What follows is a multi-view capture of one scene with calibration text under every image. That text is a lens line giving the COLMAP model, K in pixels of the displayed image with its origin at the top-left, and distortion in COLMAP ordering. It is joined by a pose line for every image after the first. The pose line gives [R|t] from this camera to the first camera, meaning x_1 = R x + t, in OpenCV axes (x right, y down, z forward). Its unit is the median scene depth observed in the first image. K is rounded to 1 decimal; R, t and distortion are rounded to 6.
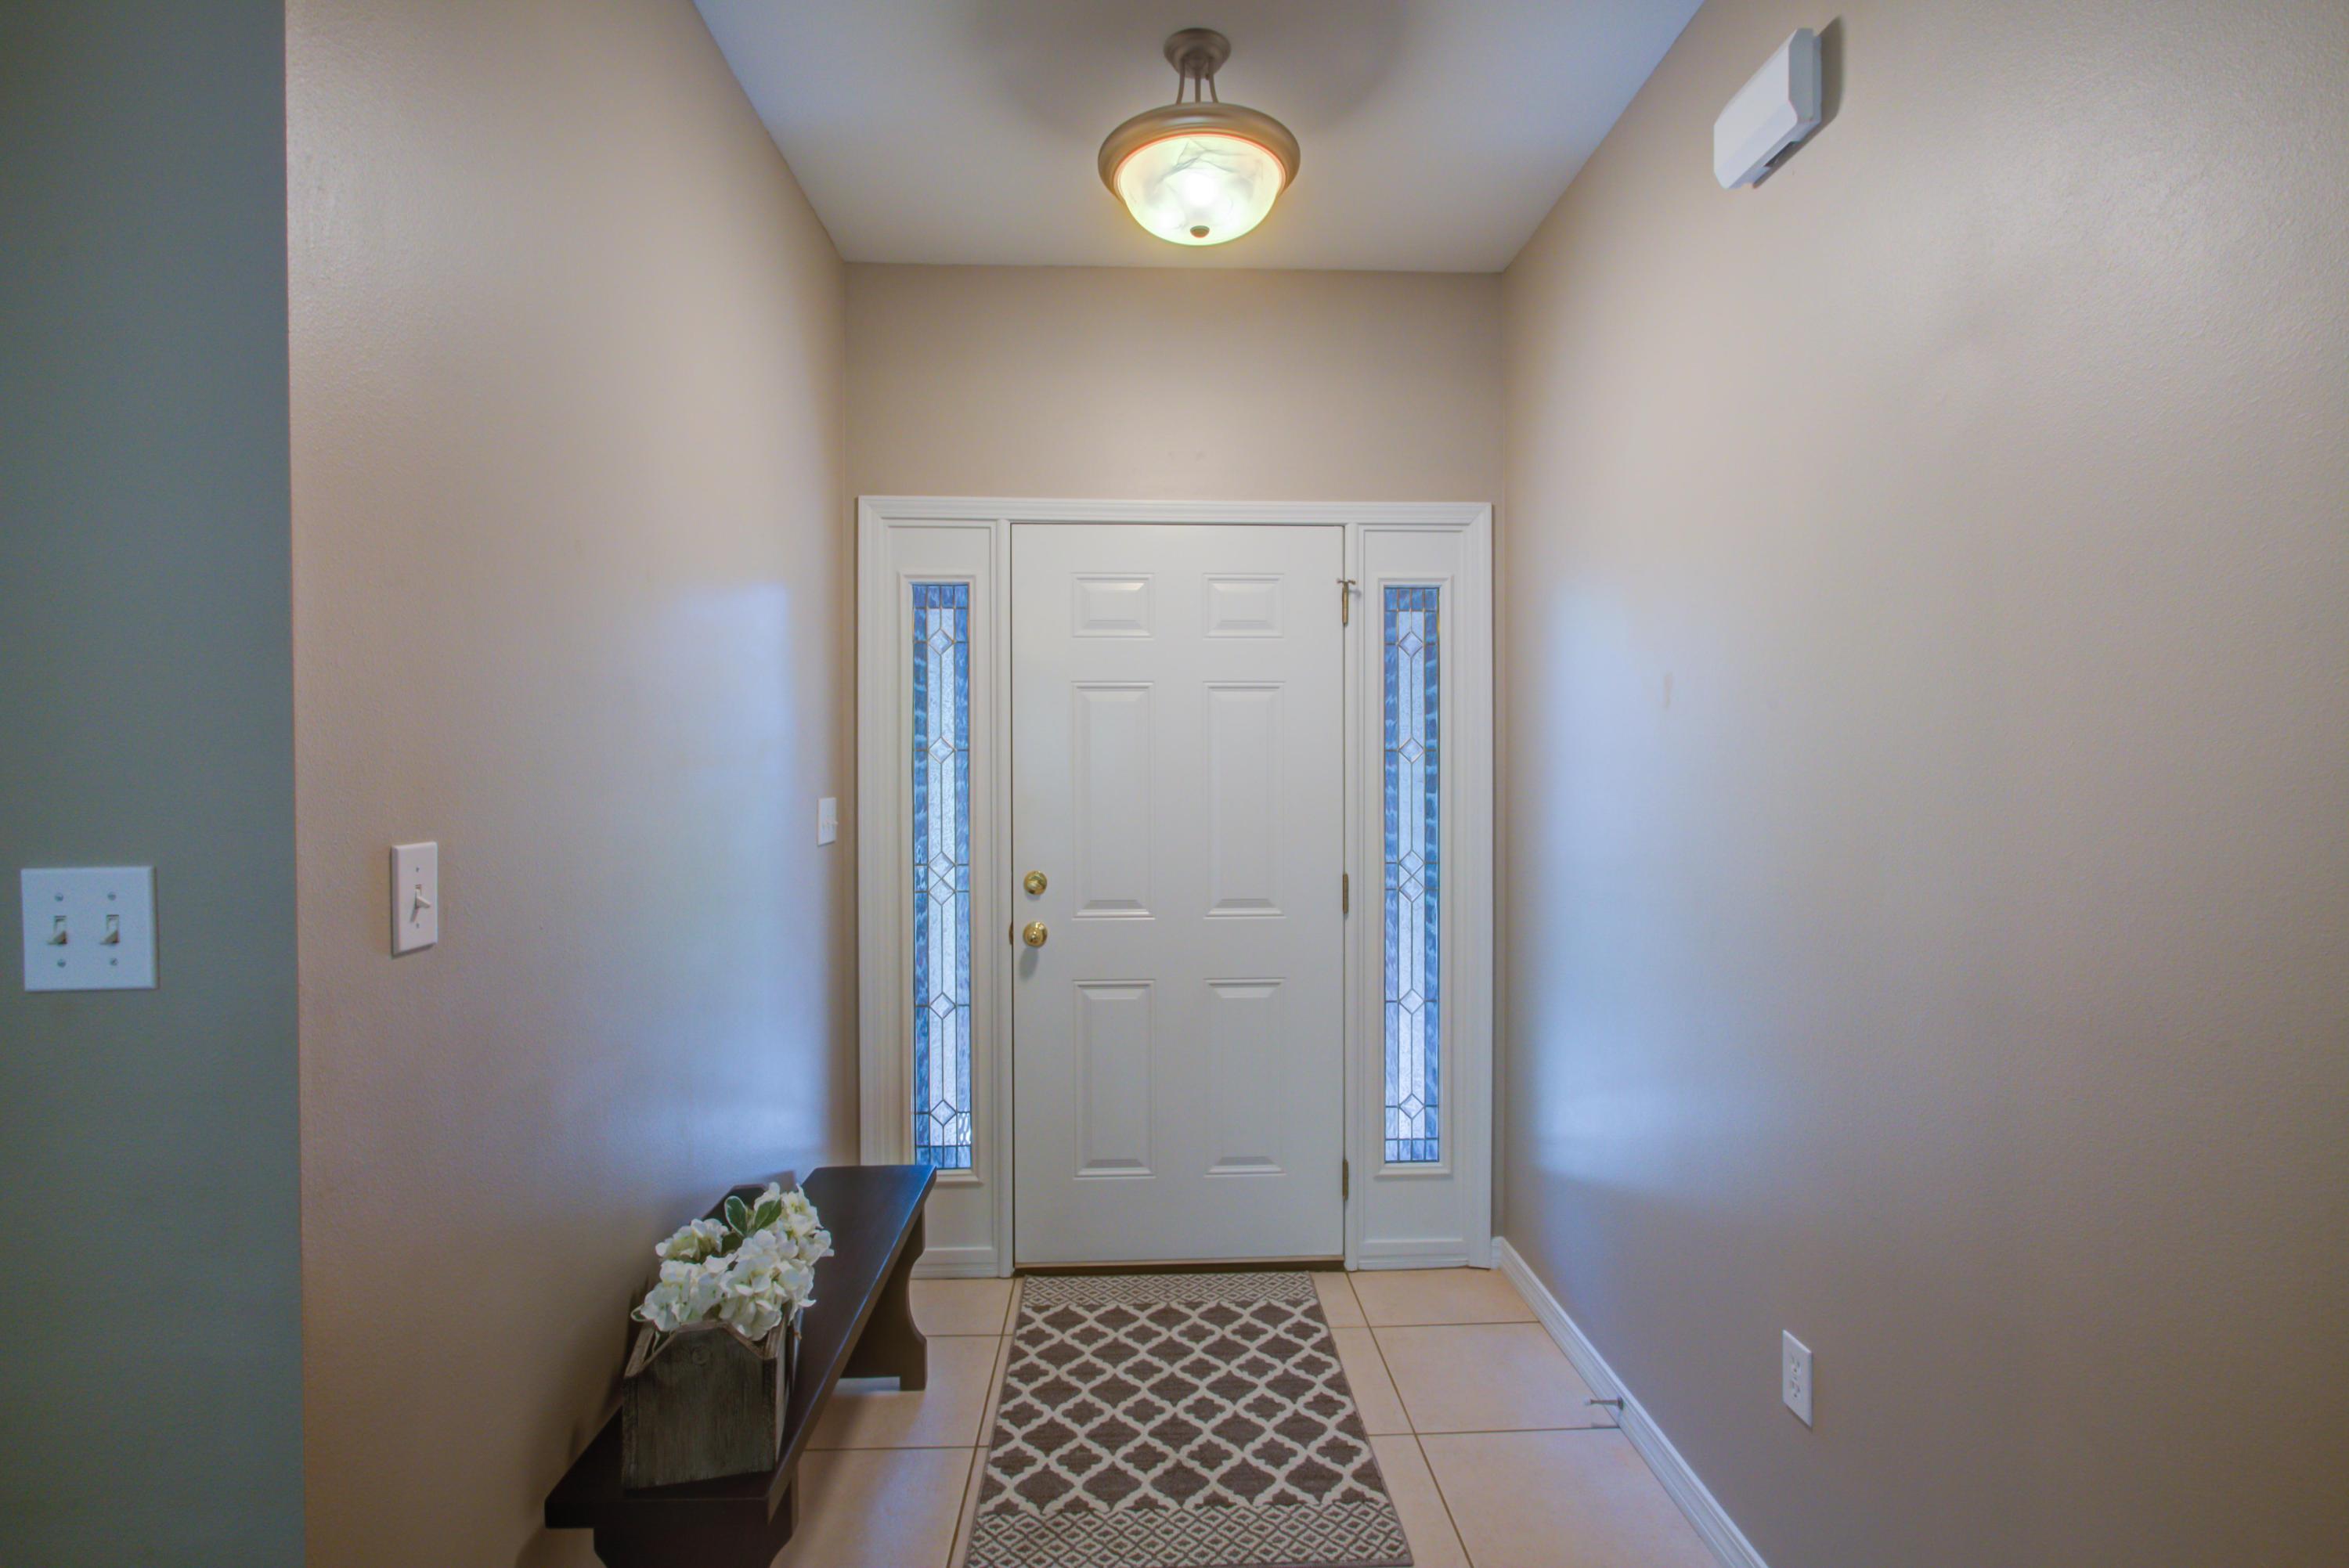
lens RADIAL K [[1119.2, 0, 1172.8], [0, 1119.2, 781.1], [0, 0, 1]] dist [-0.001556, 0.002294]
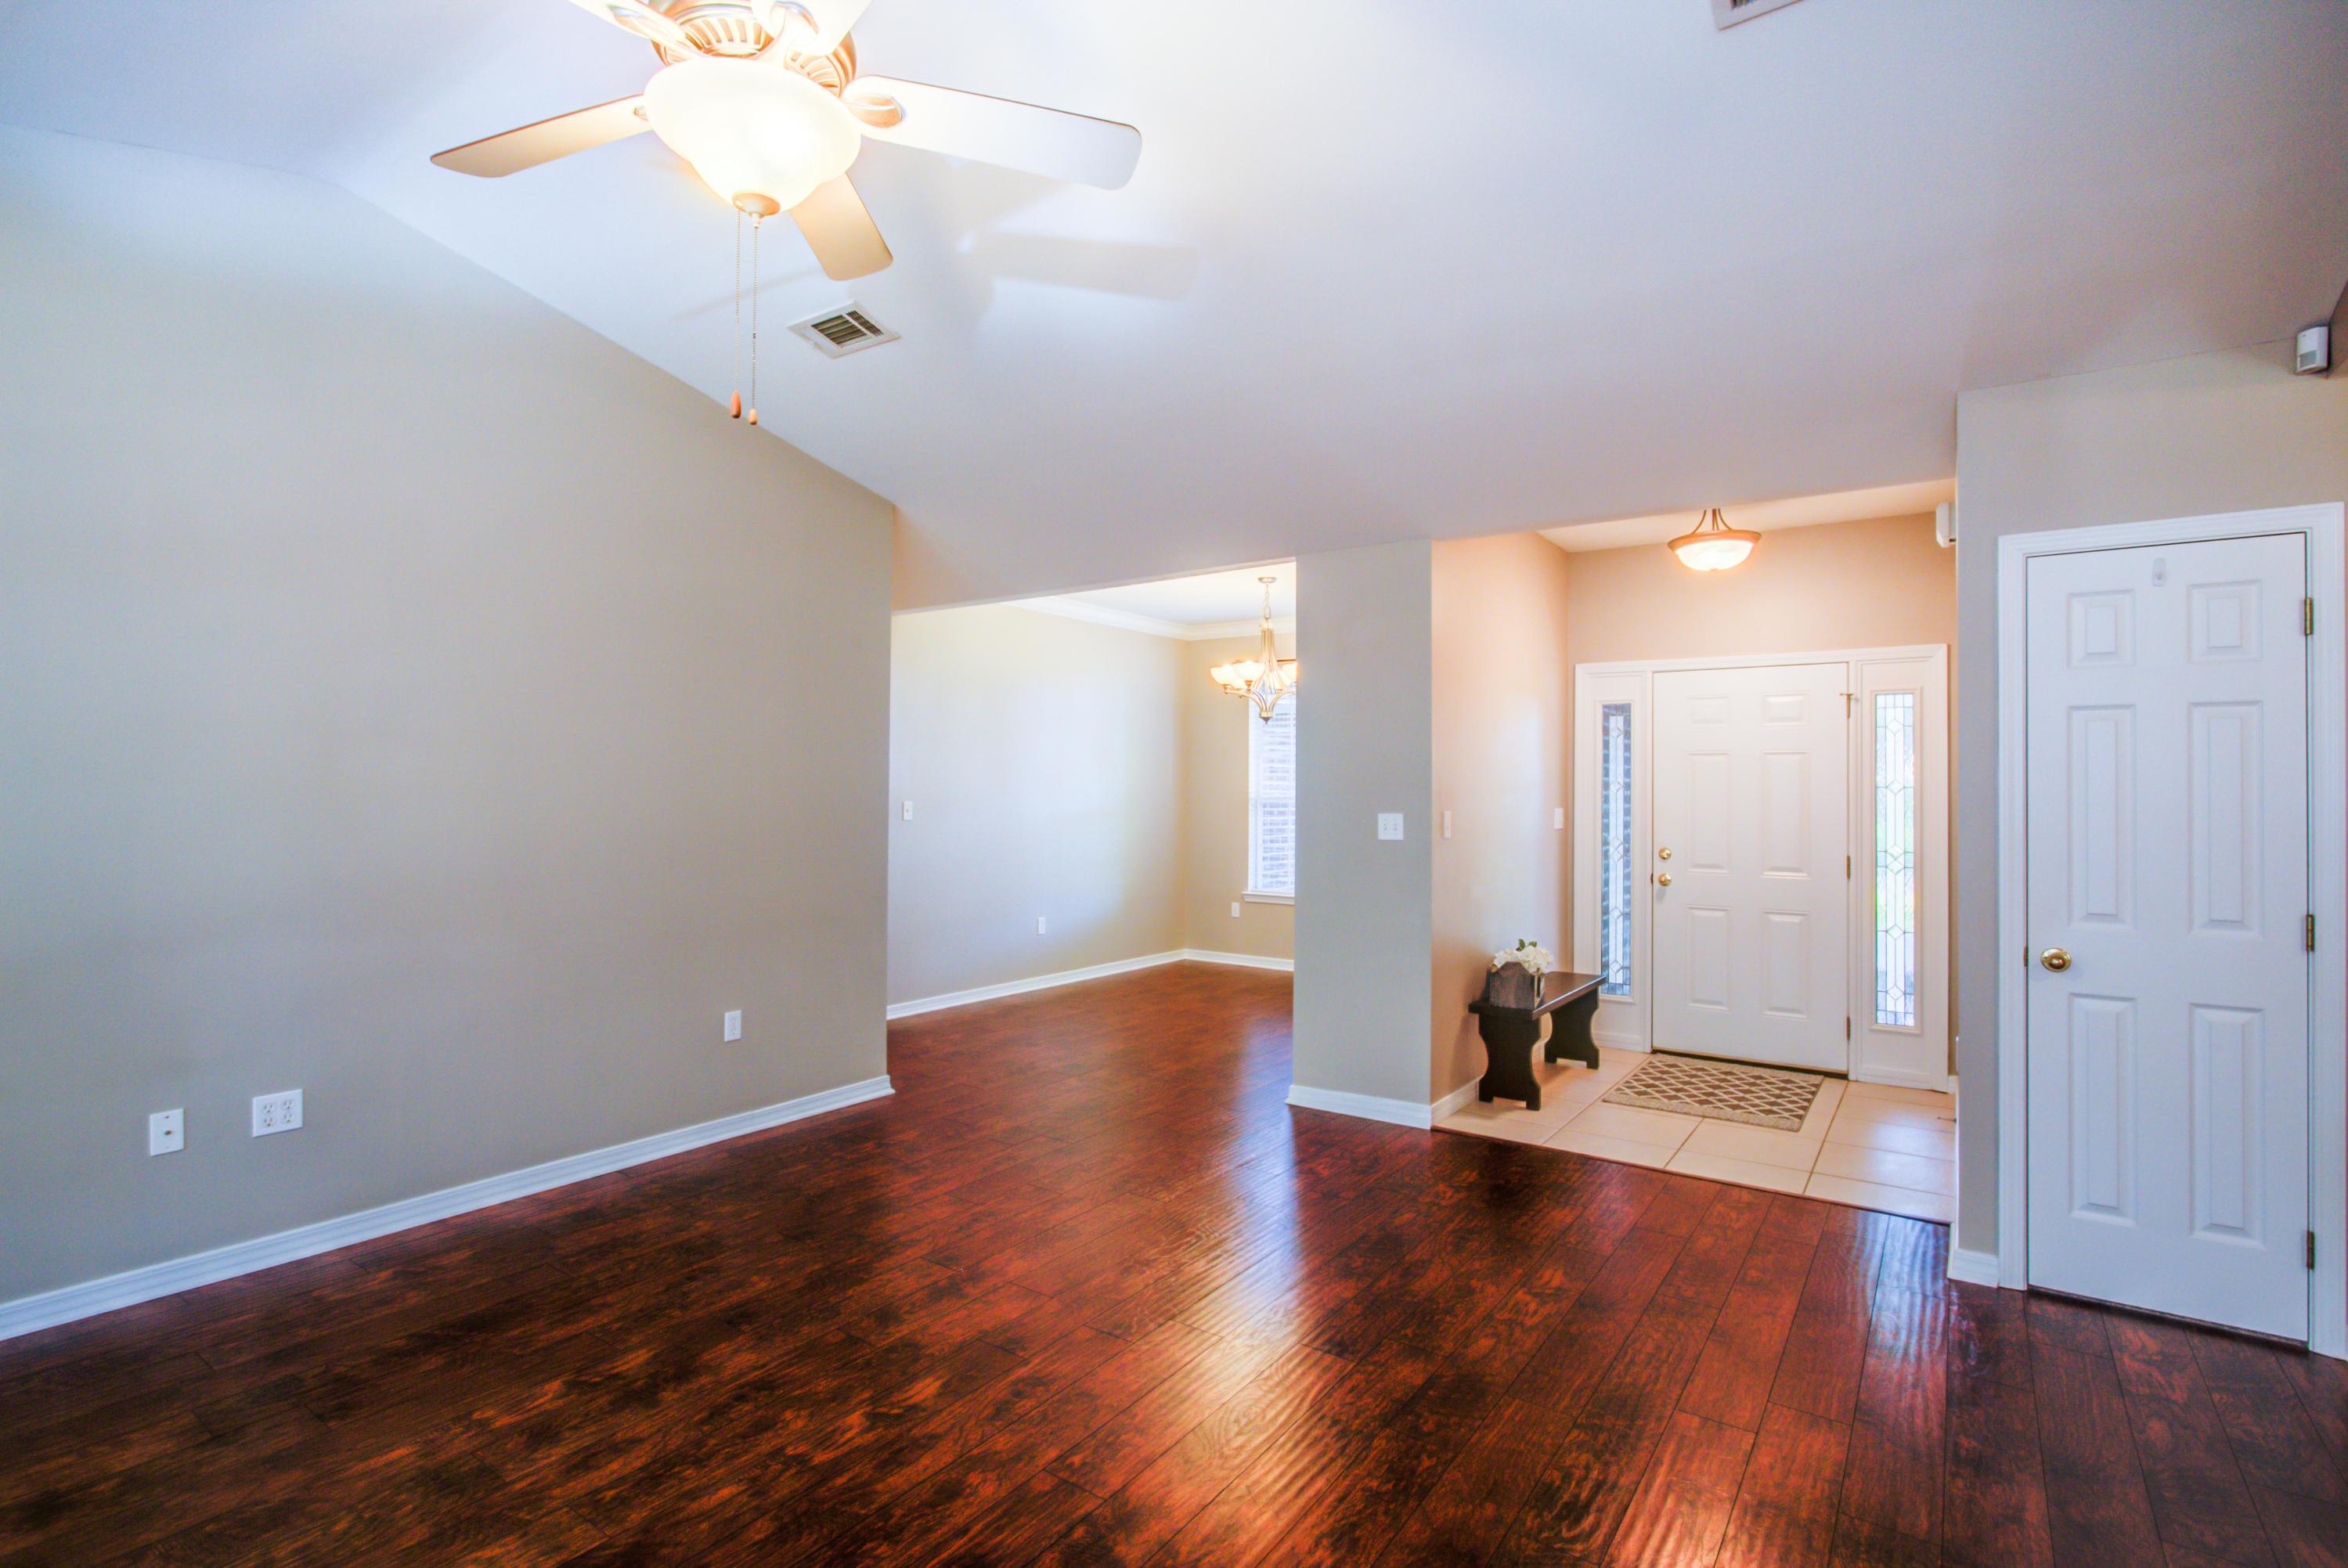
lens RADIAL K [[1118.8, 0, 1172.3], [0, 1118.8, 781.1], [0, 0, 1]] dist [-0.001556, 0.002294]
pose [[0.796601, 0.004474, -0.604489, 0.378545], [-0.018239, 0.999695, -0.016636, 0.012326], [0.604231, 0.024277, 0.796439, -1.102221]]
